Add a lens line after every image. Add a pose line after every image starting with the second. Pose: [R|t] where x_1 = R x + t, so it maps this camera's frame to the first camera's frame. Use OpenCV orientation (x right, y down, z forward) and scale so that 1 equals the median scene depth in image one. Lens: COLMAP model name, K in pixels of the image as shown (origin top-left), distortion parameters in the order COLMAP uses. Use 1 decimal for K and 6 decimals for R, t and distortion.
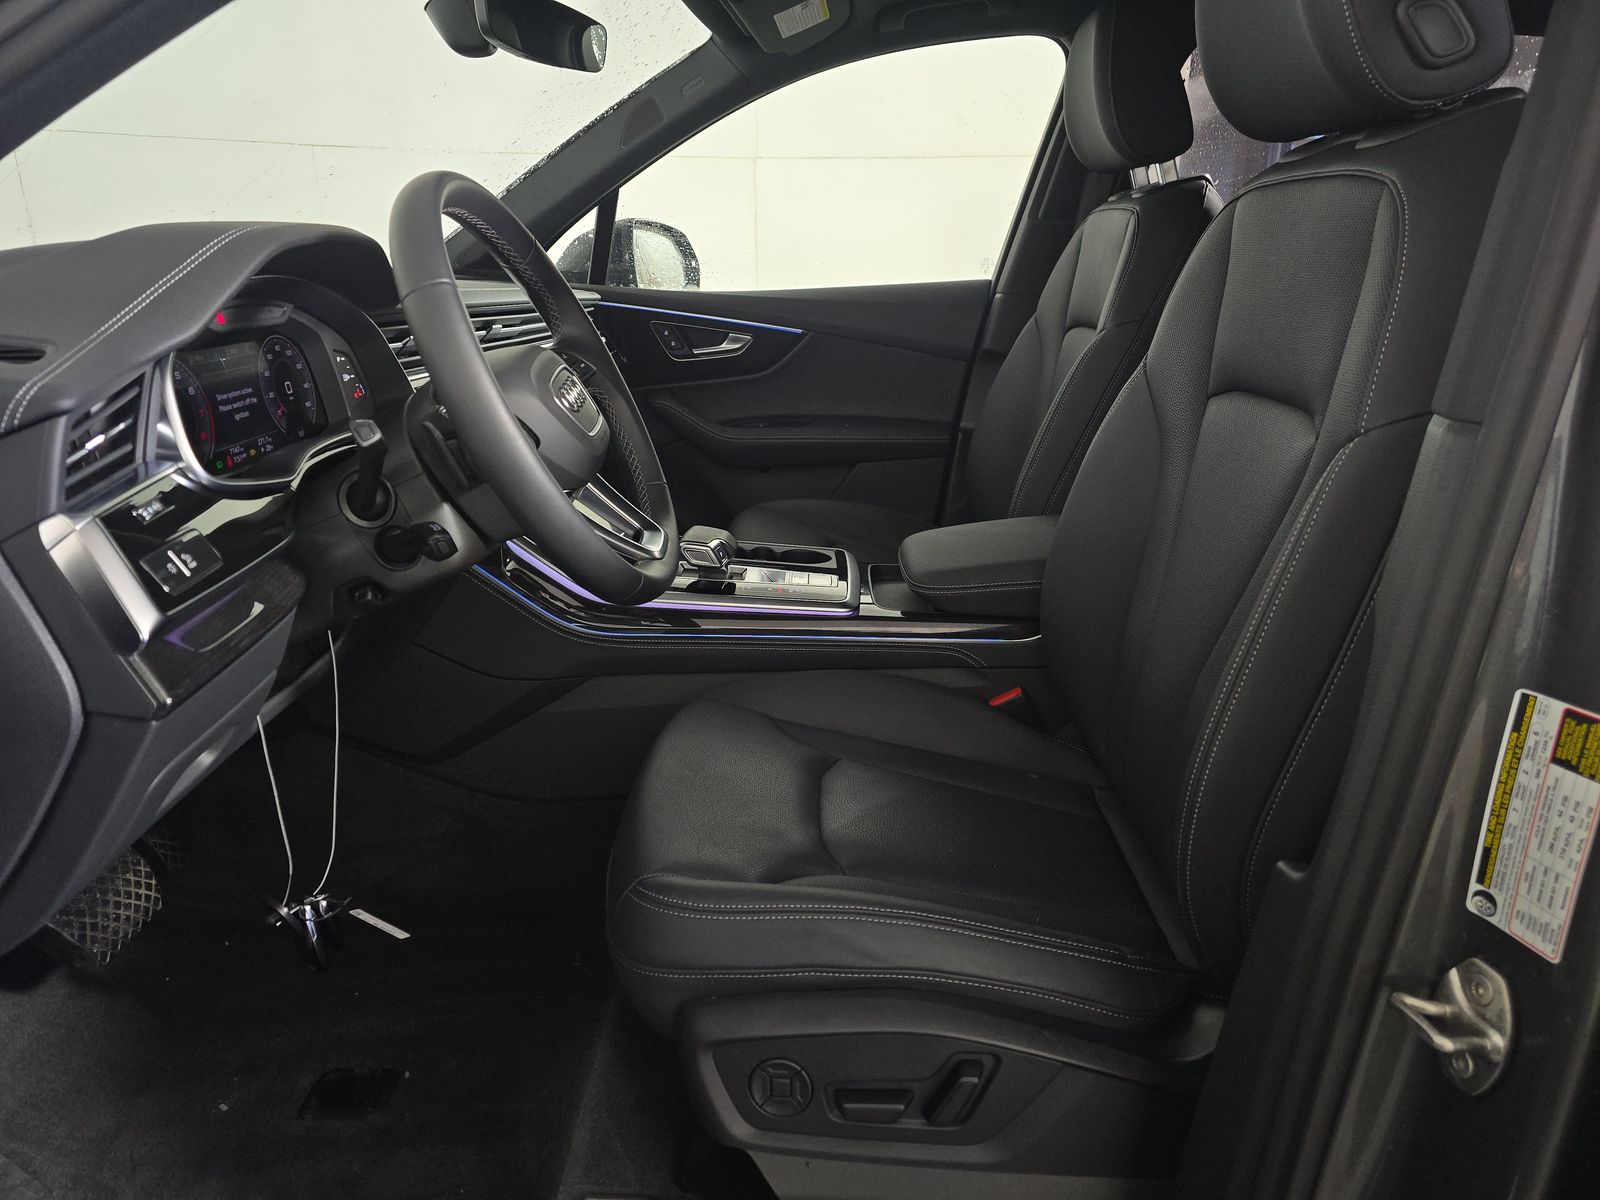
lens RADIAL K [[1093.2, 0, 792.8], [0, 1093.2, 616.2], [0, 0, 1]] dist [0.032401, -0.032832]
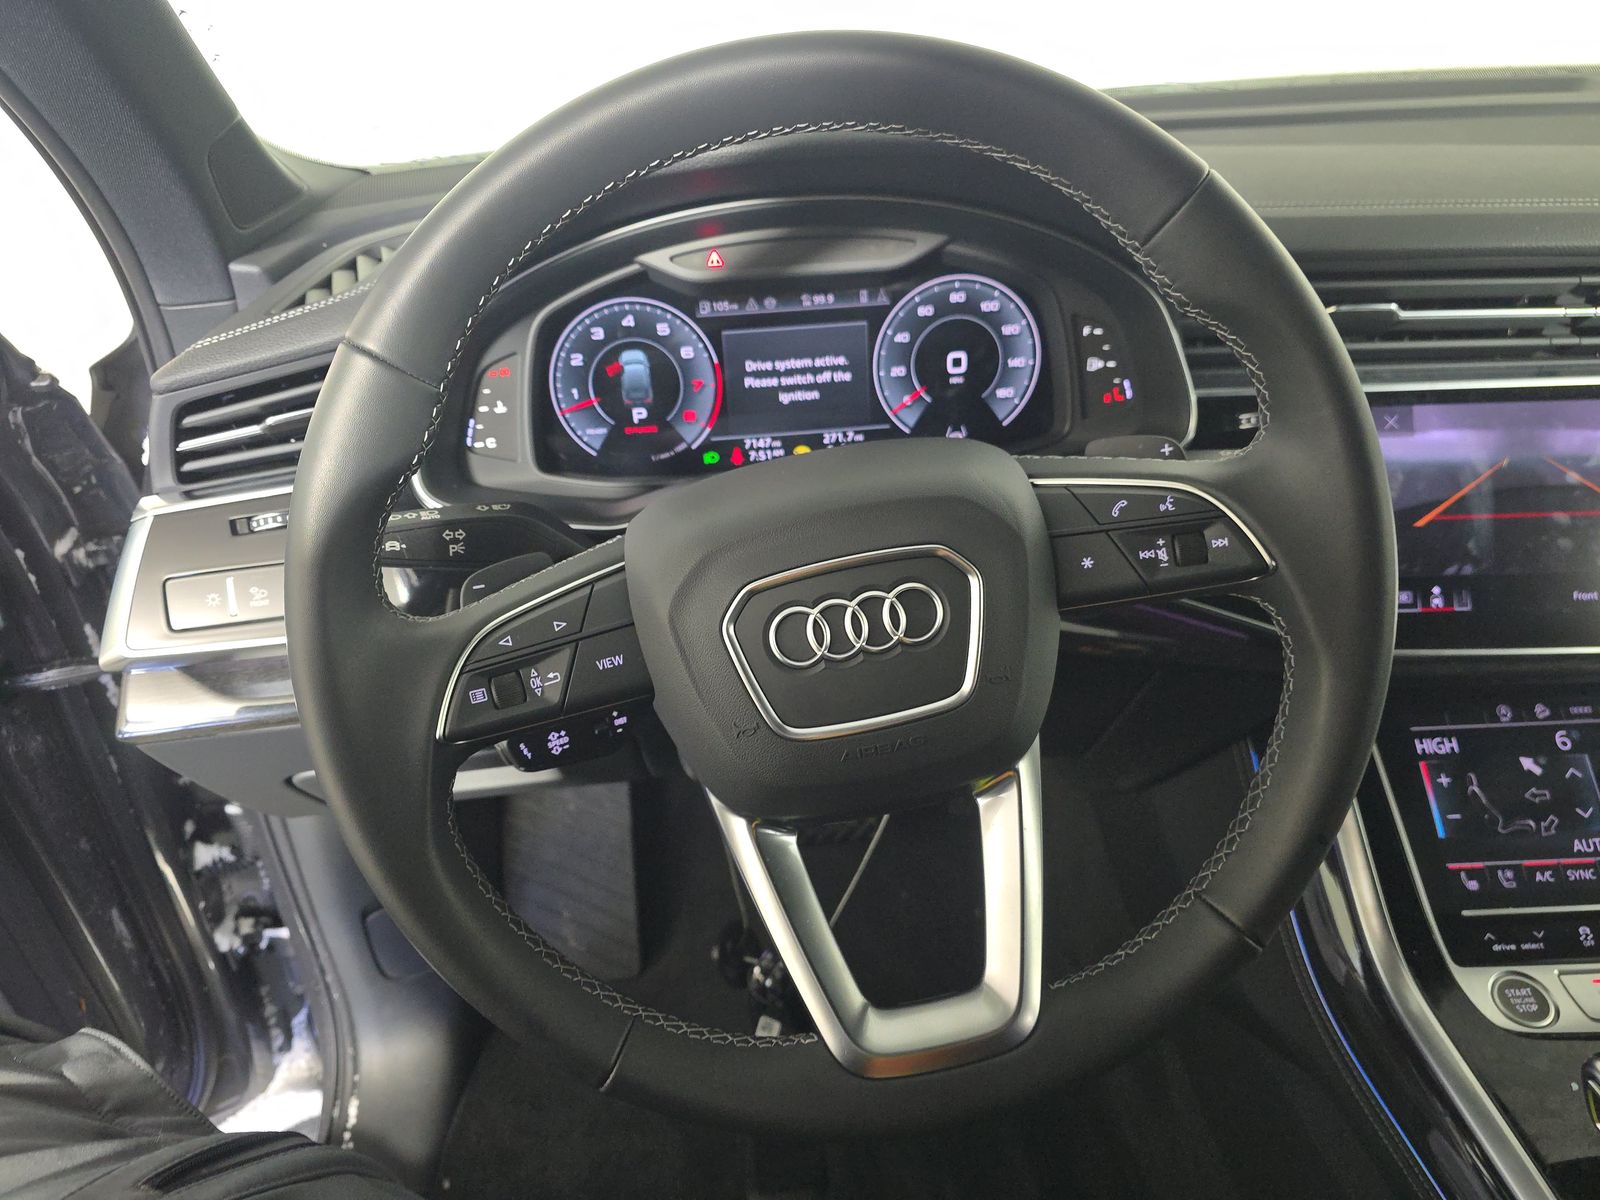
lens RADIAL K [[1093.2, 0, 803.9], [0, 1093.2, 601.0], [0, 0, 1]] dist [0.032401, -0.032832]
pose [[0.111362, 0.497906, -0.860051, 0.072900], [-0.277786, 0.846533, 0.454111, -0.203676], [0.954166, 0.188340, 0.232583, 0.466250]]
